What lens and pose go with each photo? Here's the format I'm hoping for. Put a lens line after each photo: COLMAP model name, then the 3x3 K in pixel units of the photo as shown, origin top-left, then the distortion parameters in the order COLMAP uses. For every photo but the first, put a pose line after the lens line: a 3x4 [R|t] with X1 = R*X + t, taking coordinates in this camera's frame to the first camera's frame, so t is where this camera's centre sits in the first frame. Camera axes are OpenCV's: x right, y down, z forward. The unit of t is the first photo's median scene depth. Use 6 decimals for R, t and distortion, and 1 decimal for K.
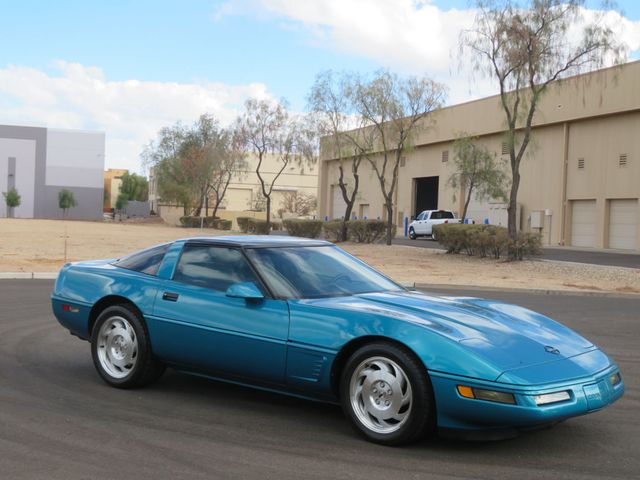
lens RADIAL K [[1084.2, 0, 320.0], [0, 1084.2, 240.0], [0, 0, 1]] dist [0.165264, -0.004639]
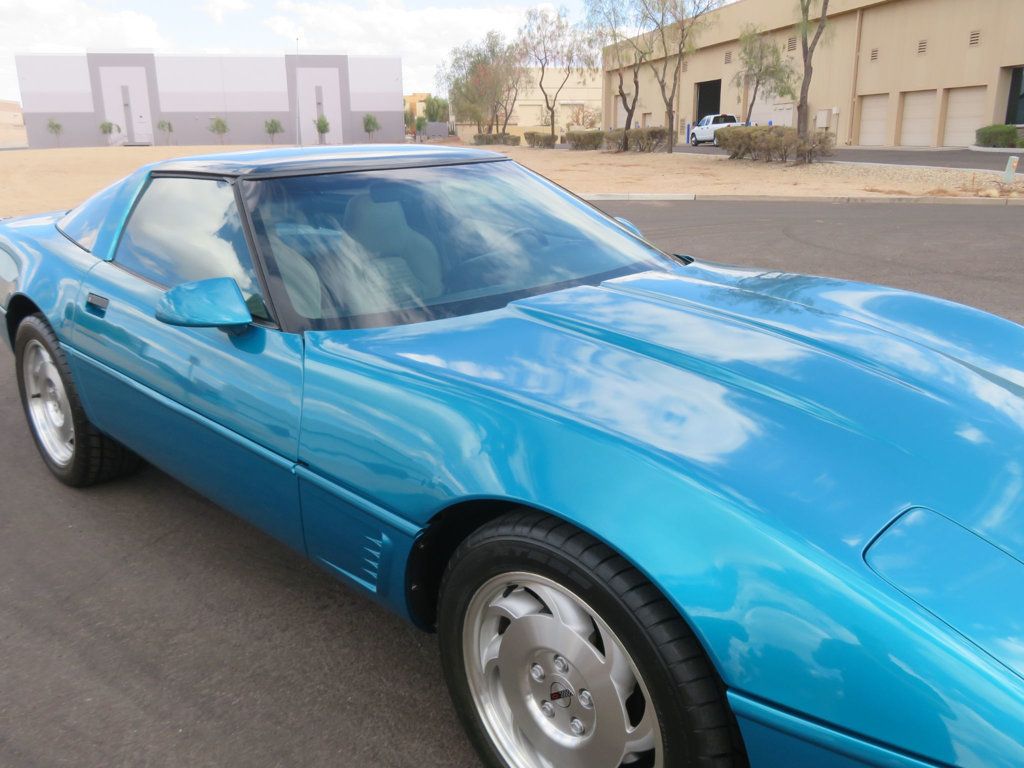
lens RADIAL K [[869.9, 0, 512.0], [0, 869.9, 384.0], [0, 0, 1]] dist [-0.005499, -0.000517]
pose [[0.992276, -0.014757, -0.123173, 0.015380], [0.045806, 0.966317, 0.253245, 0.000939], [0.115287, -0.256931, 0.959529, 0.167074]]
